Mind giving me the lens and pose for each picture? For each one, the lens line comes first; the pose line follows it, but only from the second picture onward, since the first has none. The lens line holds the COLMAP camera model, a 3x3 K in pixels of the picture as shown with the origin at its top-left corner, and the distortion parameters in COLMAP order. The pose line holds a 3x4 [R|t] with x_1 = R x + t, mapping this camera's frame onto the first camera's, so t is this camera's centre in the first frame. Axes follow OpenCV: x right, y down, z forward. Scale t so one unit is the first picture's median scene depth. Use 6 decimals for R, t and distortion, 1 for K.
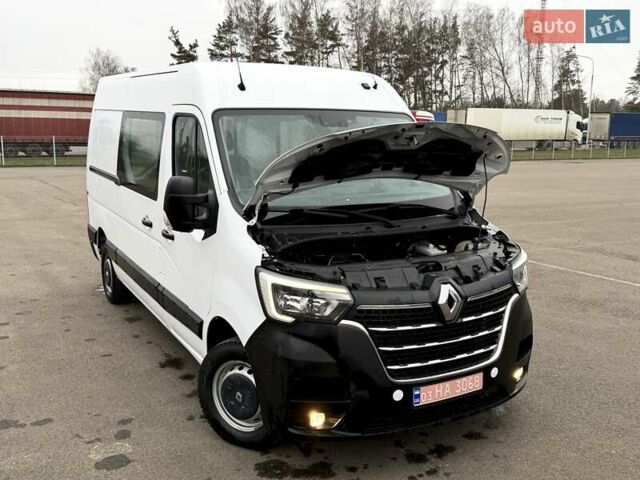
lens RADIAL K [[622.5, 0, 320.0], [0, 622.5, 240.0], [0, 0, 1]] dist [0.152041, -0.280432]
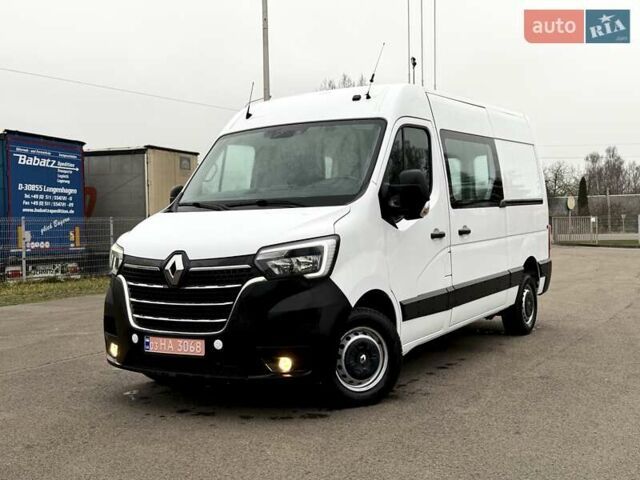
lens RADIAL K [[784.1, 0, 320.0], [0, 784.1, 240.0], [0, 0, 1]] dist [0.129468, -0.050453]
pose [[0.471152, -0.006480, -0.882028, 1.457515], [-0.125173, 0.989362, -0.074132, 0.107037], [0.873125, 0.145333, 0.465329, 0.483150]]
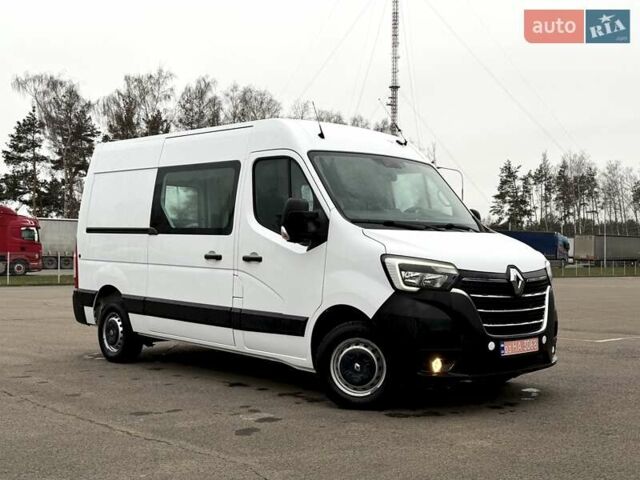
lens RADIAL K [[784.1, 0, 320.0], [0, 784.1, 240.0], [0, 0, 1]] dist [0.129468, -0.050453]
pose [[0.973679, -0.001553, 0.227917, -0.538108], [0.045213, 0.981420, -0.186468, 0.279794], [-0.223393, 0.191865, 0.955659, -0.507382]]
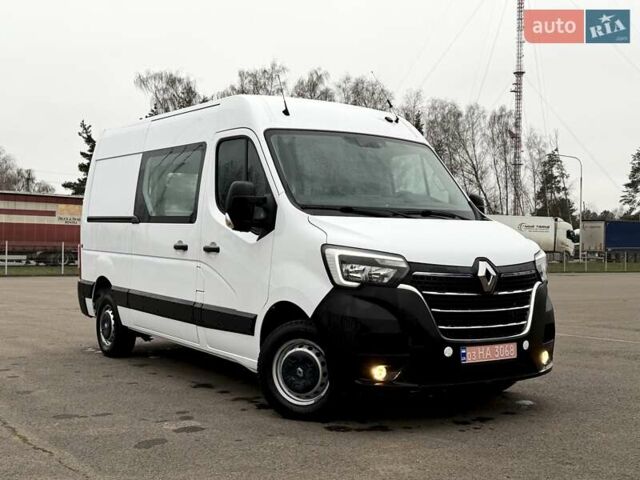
lens RADIAL K [[784.1, 0, 320.0], [0, 784.1, 240.0], [0, 0, 1]] dist [0.129468, -0.050453]
pose [[0.996921, -0.002289, 0.078381, -0.194461], [0.016470, 0.983387, -0.180772, 0.262342], [-0.076665, 0.181506, 0.980397, -0.383195]]
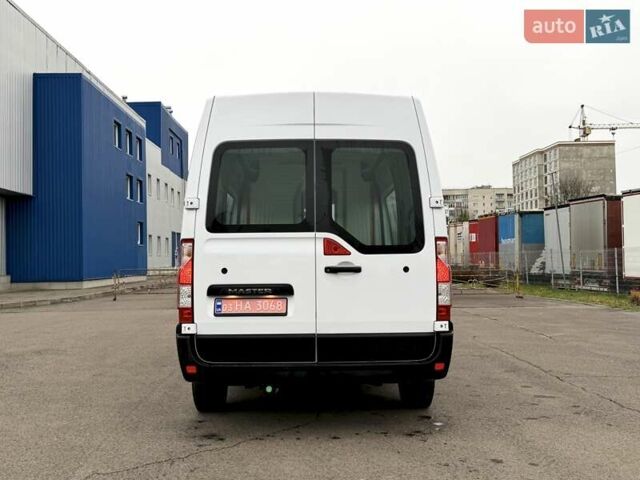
lens RADIAL K [[673.0, 0, 320.0], [0, 673.0, 240.0], [0, 0, 1]] dist [0.017254, -0.007927]
pose [[-0.877297, 0.017035, 0.479646, -1.110078], [0.087244, 0.988380, 0.124471, -0.379335], [-0.471952, 0.151044, -0.868589, 3.125563]]
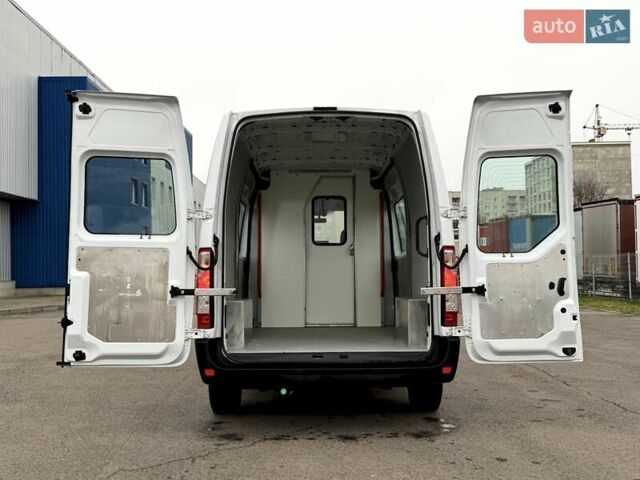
lens RADIAL K [[694.4, 0, 320.0], [0, 694.4, 240.0], [0, 0, 1]] dist [0.008969, -0.000504]
pose [[-0.872796, 0.020265, 0.487665, -1.146903], [0.089091, 0.988967, 0.118352, -0.402023], [-0.479886, 0.146743, -0.864972, 3.213133]]
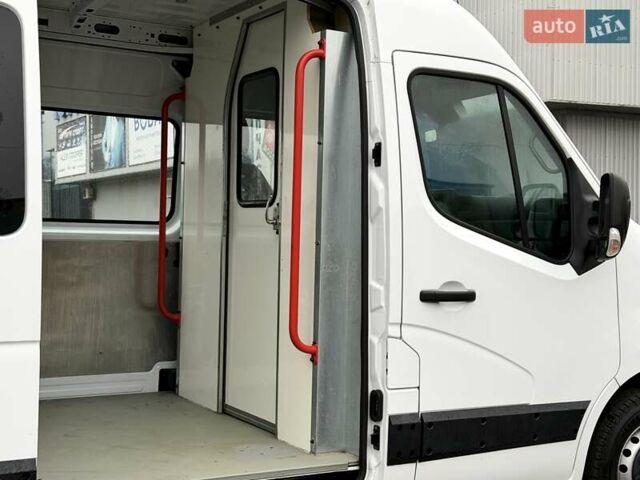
lens RADIAL K [[974.0, 0, 320.0], [0, 974.0, 240.0], [0, 0, 1]] dist [0.169663, -0.028203]
pose [[0.012418, -0.021775, 0.999686, -1.260436], [0.171510, 0.984993, 0.019325, -0.105409], [-0.985104, 0.171216, 0.015966, 1.294359]]
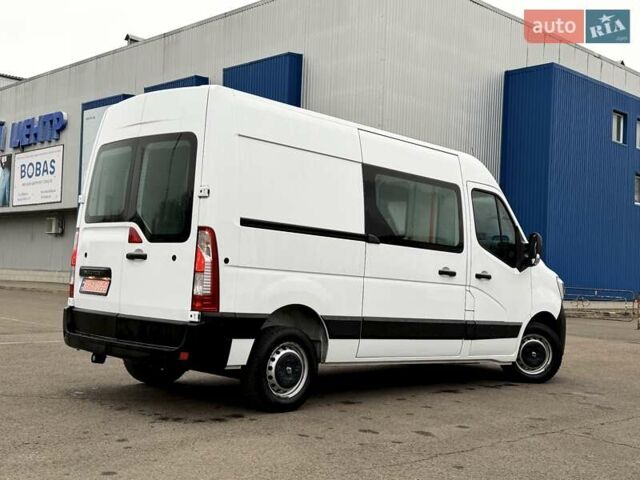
lens RADIAL K [[810.3, 0, 320.0], [0, 810.3, 240.0], [0, 0, 1]] dist [0.125332, -0.036309]
pose [[-0.242290, 0.022599, 0.969941, -2.203127], [0.123385, 0.992329, 0.007701, -0.169401], [-0.962326, 0.121542, -0.243220, 2.087805]]
